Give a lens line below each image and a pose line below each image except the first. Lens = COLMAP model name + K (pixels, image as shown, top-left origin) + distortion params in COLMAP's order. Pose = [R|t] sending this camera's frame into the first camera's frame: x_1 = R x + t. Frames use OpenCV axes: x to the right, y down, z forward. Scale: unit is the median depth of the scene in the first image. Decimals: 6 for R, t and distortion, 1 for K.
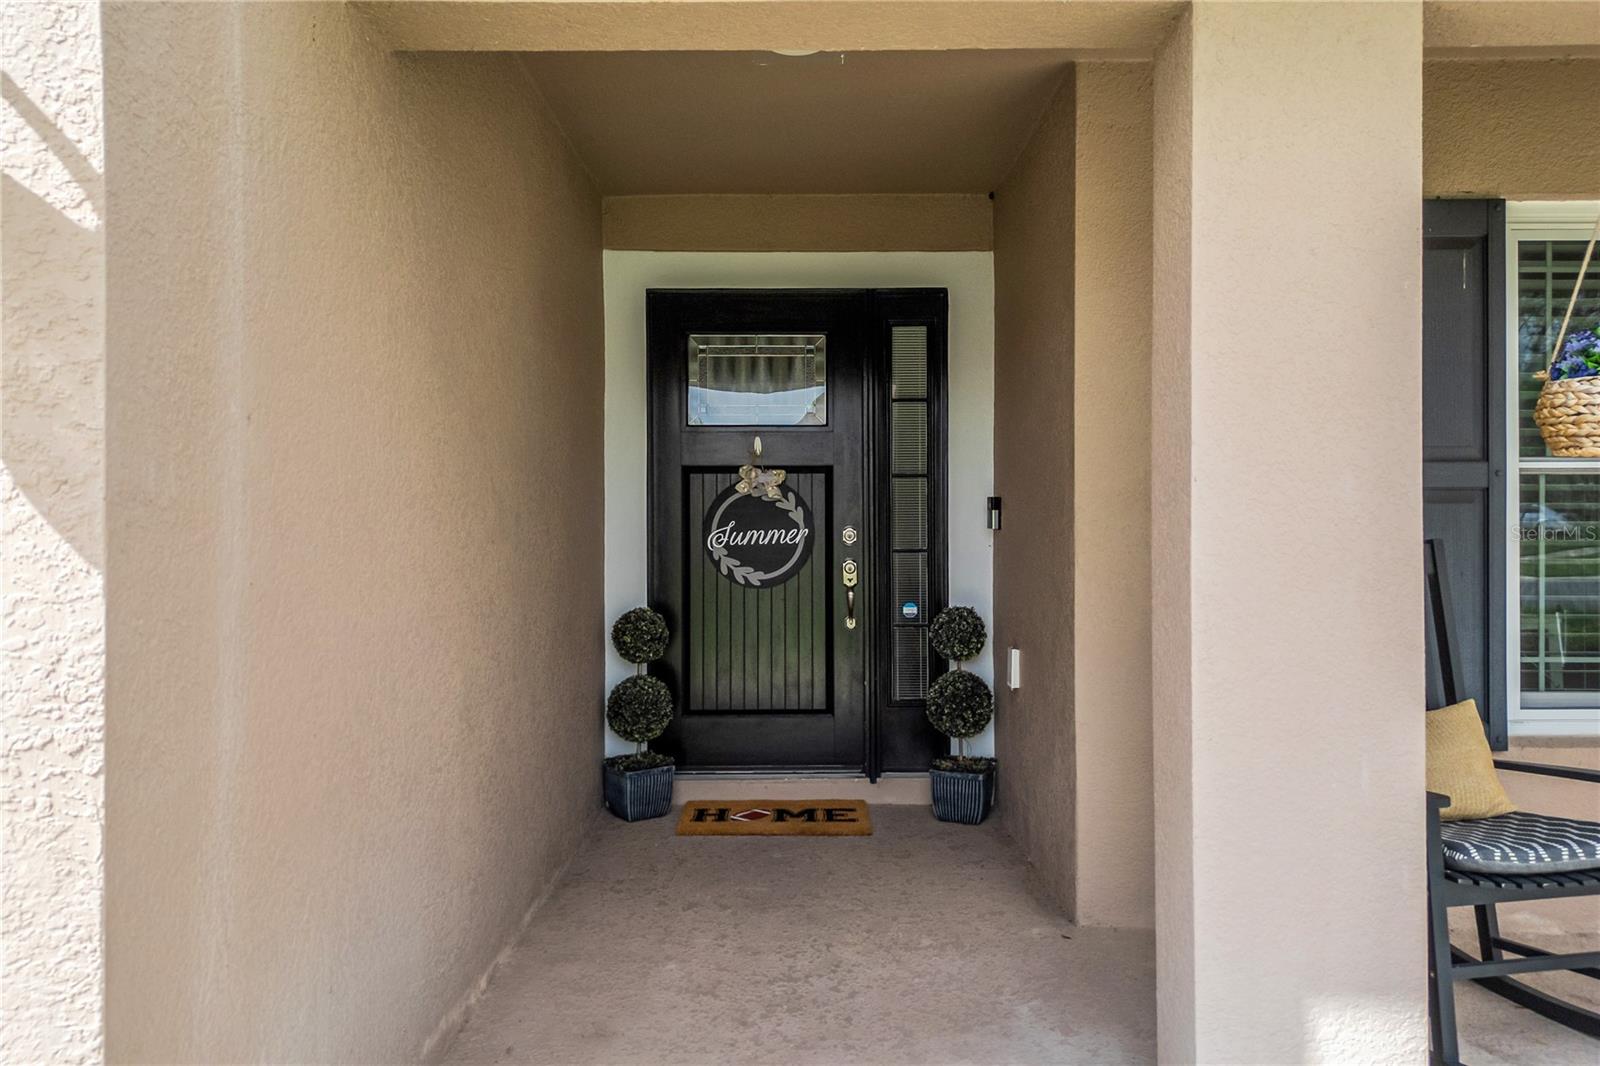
lens RADIAL K [[1119.5, 0, 816.1], [0, 1119.5, 515.0], [0, 0, 1]] dist [0.102513, -0.095473]
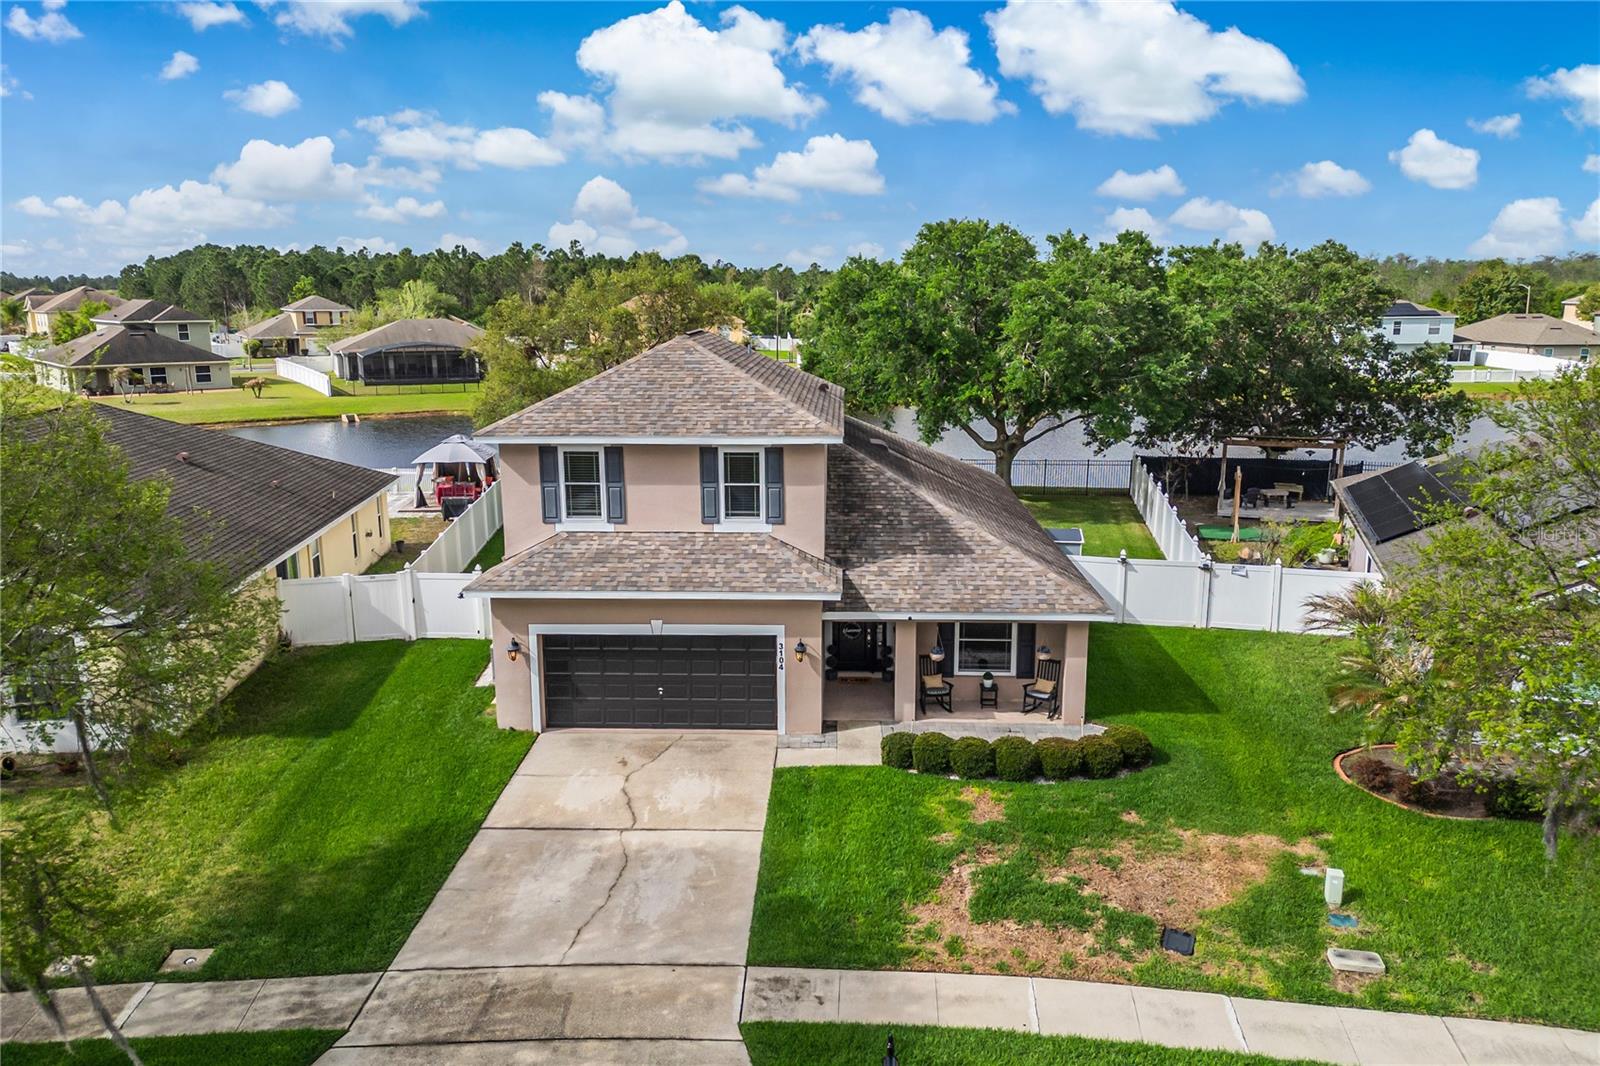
lens RADIAL K [[1125.9, 0, 804.5], [0, 1125.9, 534.6], [0, 0, 1]] dist [0.093905, -0.097663]
pose [[0.998467, 0.009516, -0.054535, 0.011879], [0.001963, 0.978411, 0.206659, -1.665566], [0.055324, -0.206449, 0.976892, -4.526793]]
